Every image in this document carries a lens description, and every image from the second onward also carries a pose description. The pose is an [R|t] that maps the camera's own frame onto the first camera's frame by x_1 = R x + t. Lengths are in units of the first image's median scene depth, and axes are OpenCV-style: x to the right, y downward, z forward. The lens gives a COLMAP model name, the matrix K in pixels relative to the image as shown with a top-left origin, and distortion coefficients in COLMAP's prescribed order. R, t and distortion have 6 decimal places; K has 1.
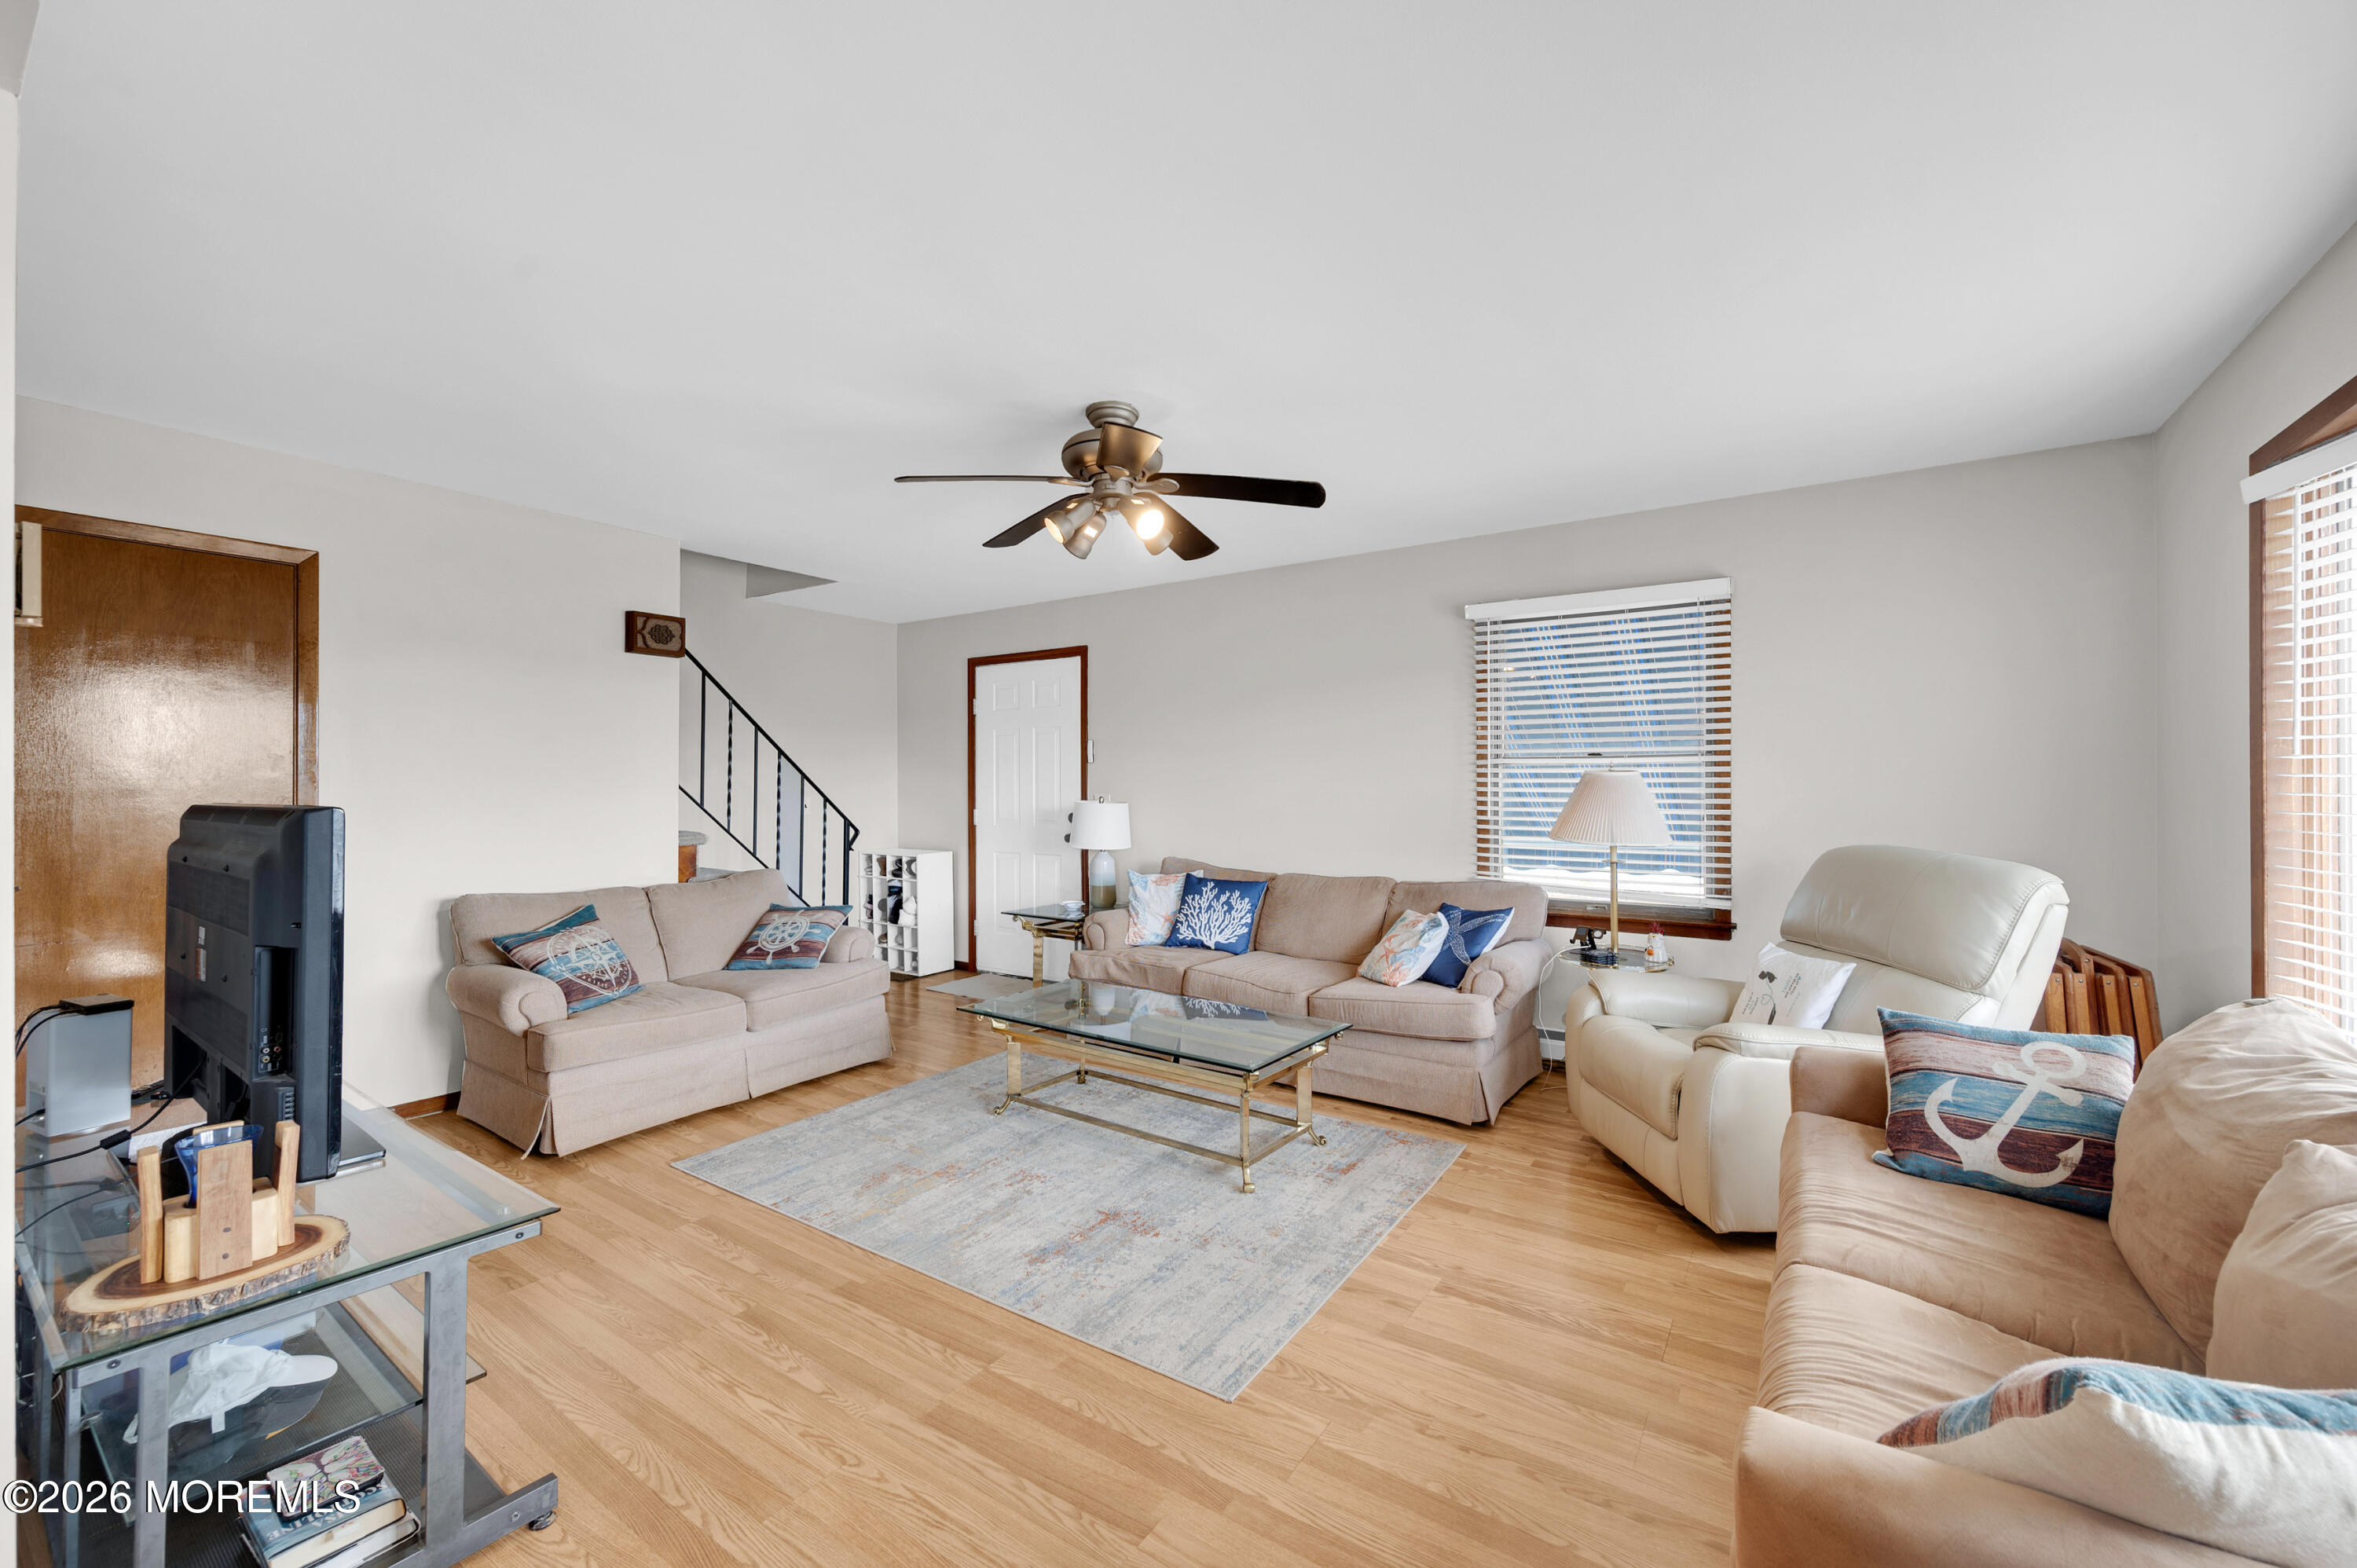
lens RADIAL K [[930.9, 0, 1159.3], [0, 930.9, 779.5], [0, 0, 1]] dist [-0.002787, 0.001873]
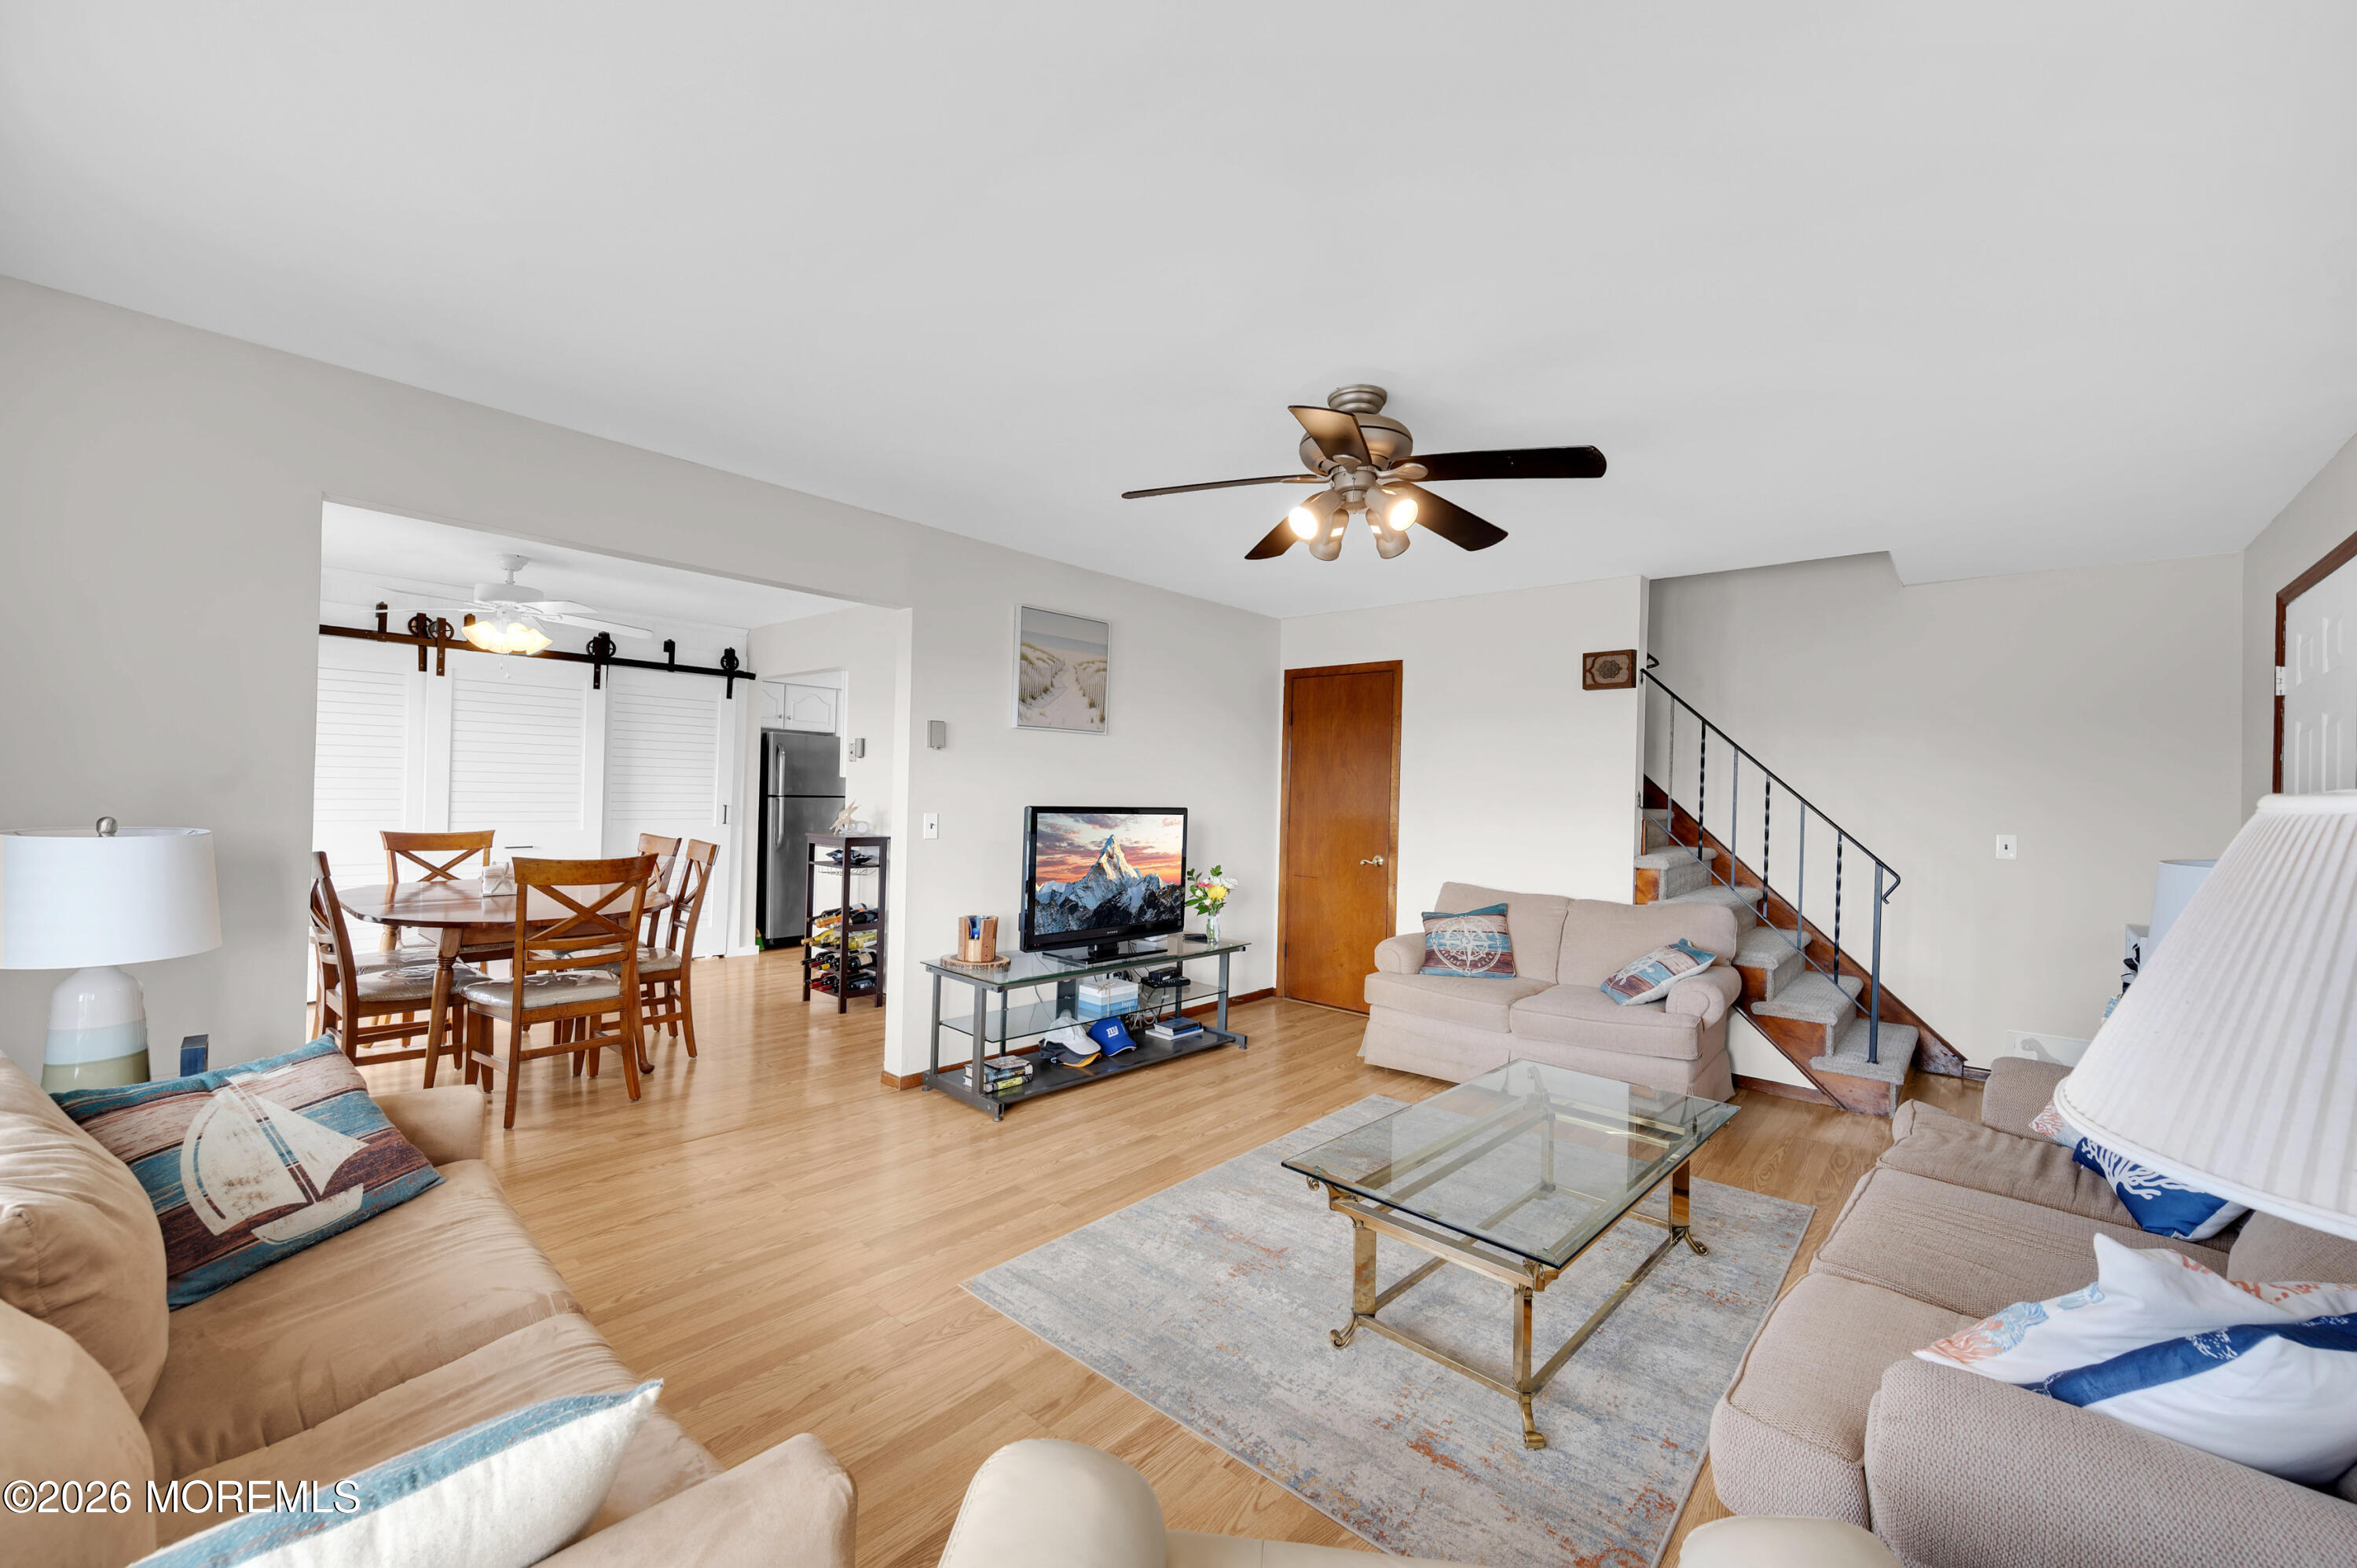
lens RADIAL K [[930.9, 0, 1200.9], [0, 930.9, 790.3], [0, 0, 1]] dist [-0.002787, 0.001873]
pose [[-0.105214, -0.000701, -0.994449, 0.642230], [-0.015199, 0.999884, 0.000903, -0.010580], [0.994333, 0.015210, -0.105212, 0.706875]]
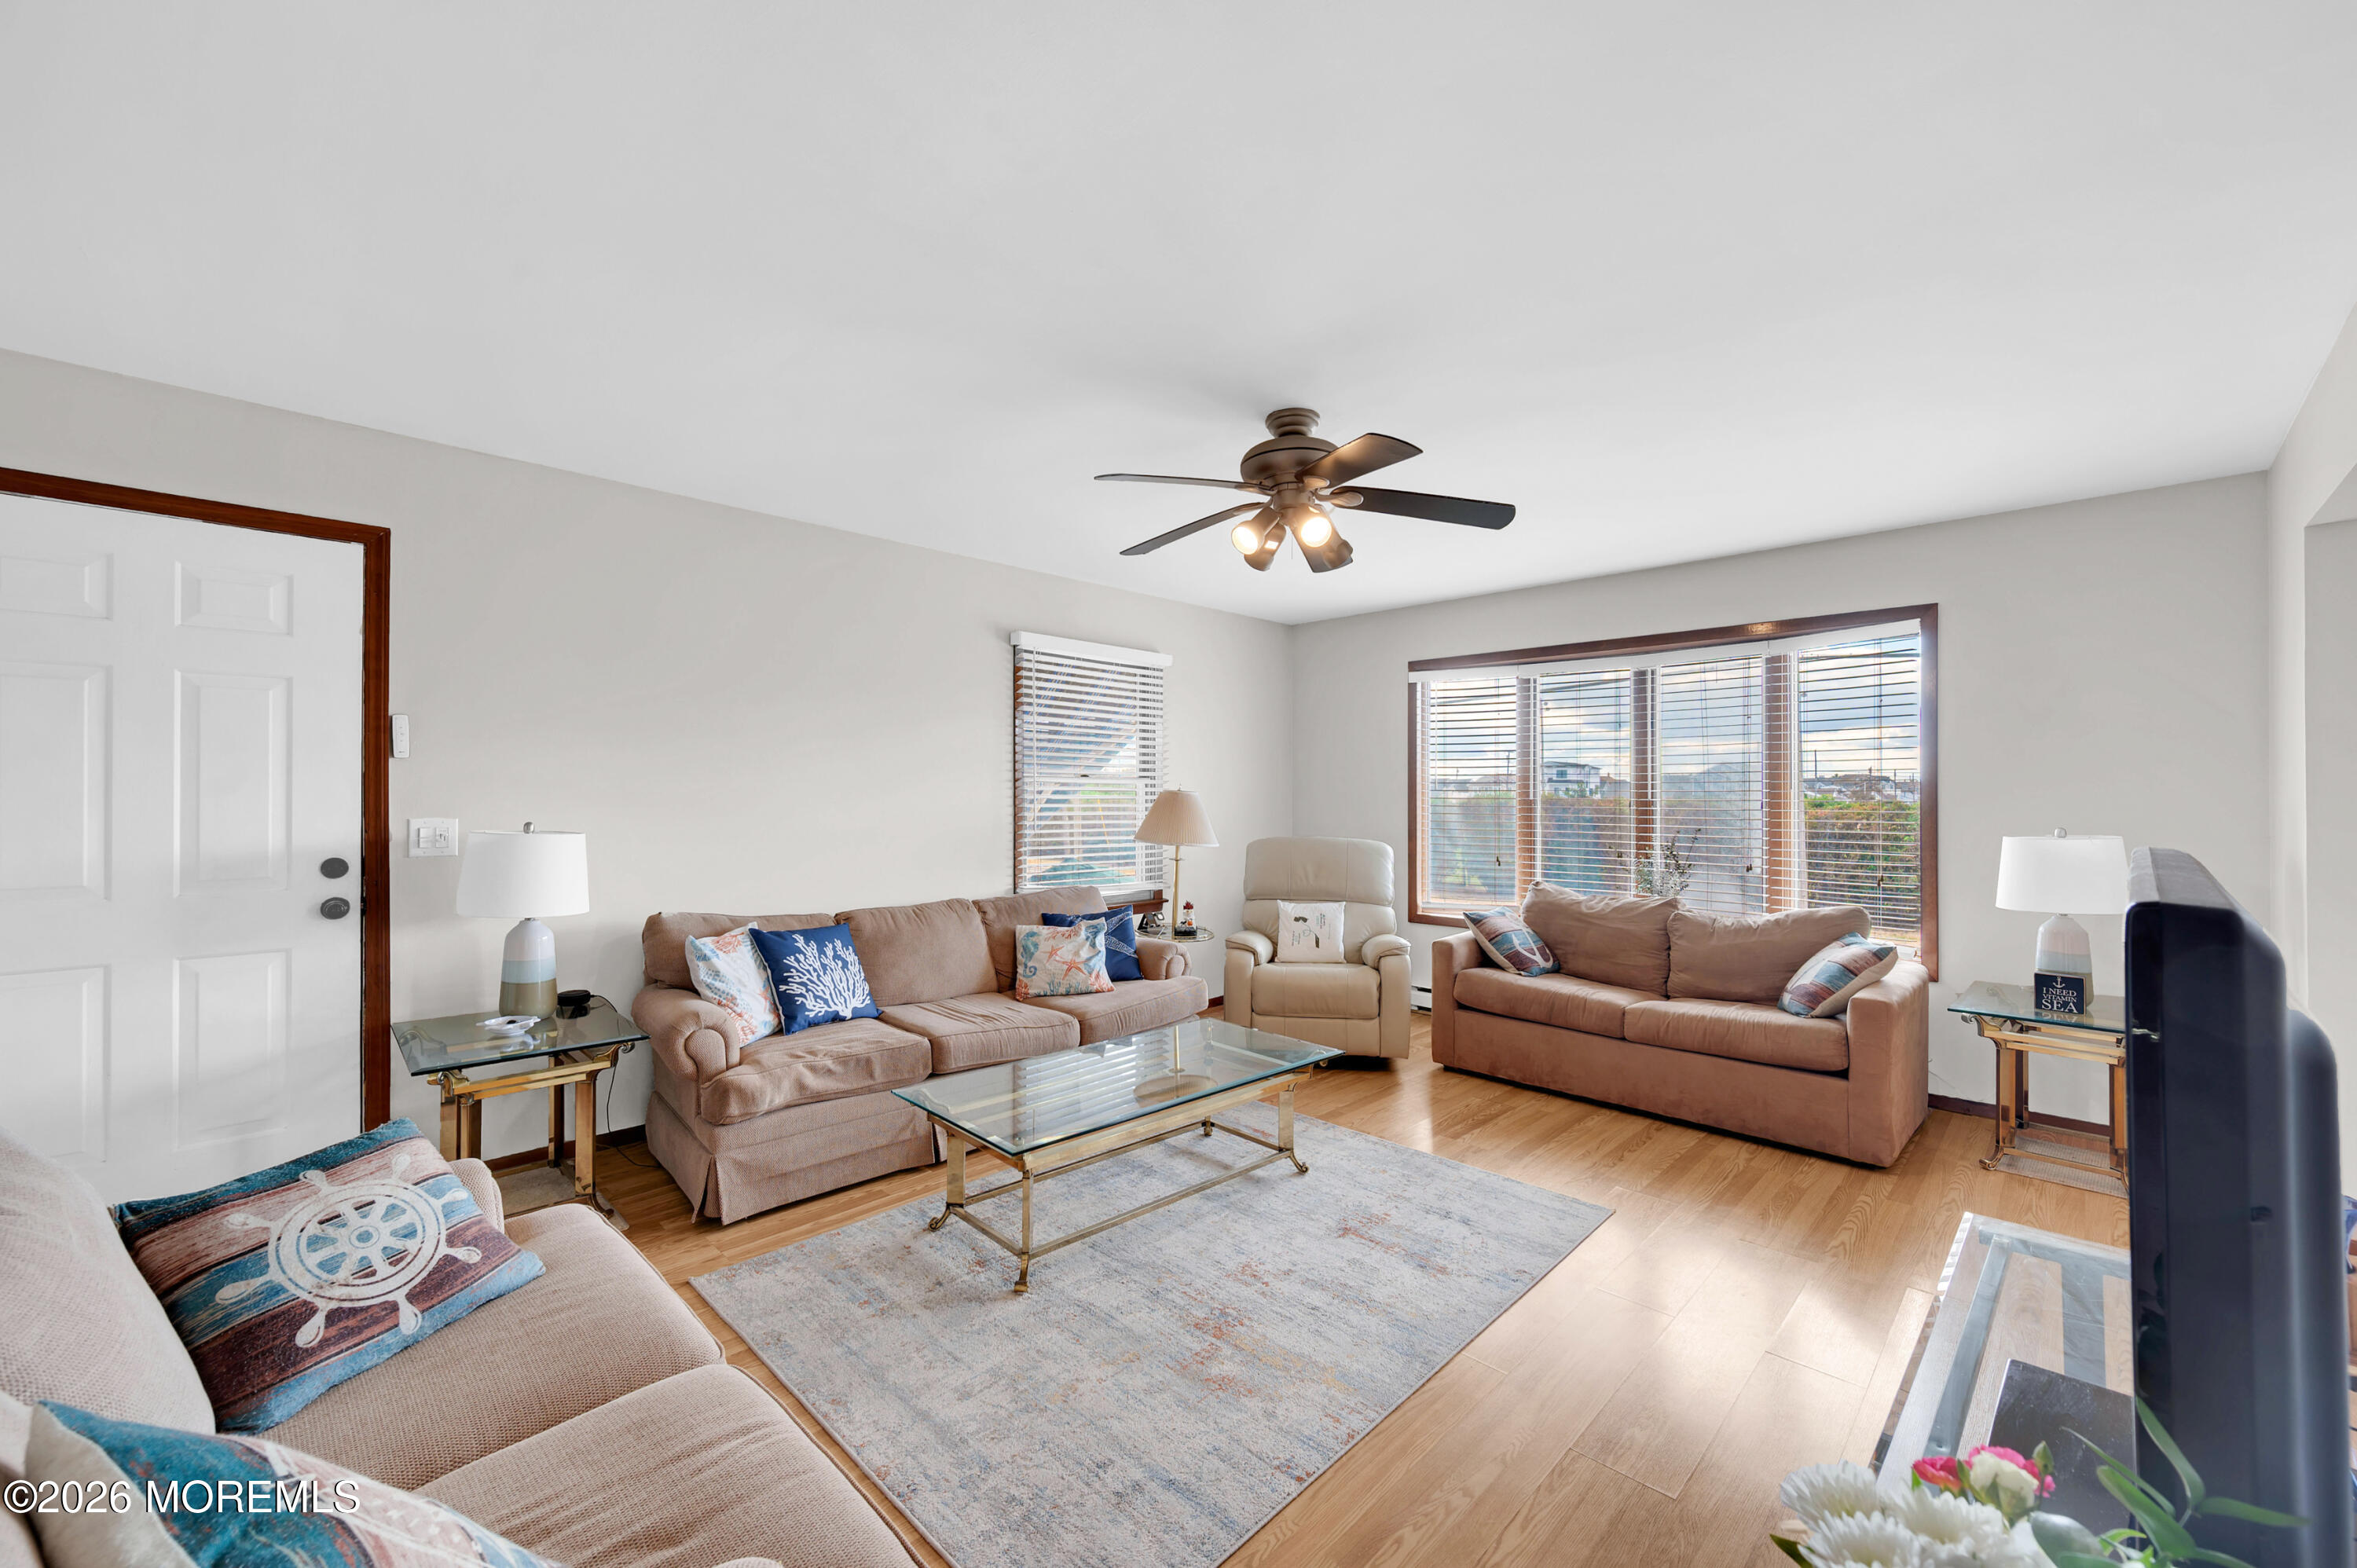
lens RADIAL K [[930.9, 0, 1202.5], [0, 930.9, 784.6], [0, 0, 1]] dist [-0.002787, 0.001873]
pose [[0.156334, 0.014324, 0.987600, -0.755341], [-0.011610, 0.999852, -0.012664, -0.002901], [-0.987636, -0.009486, 0.156477, 0.697358]]
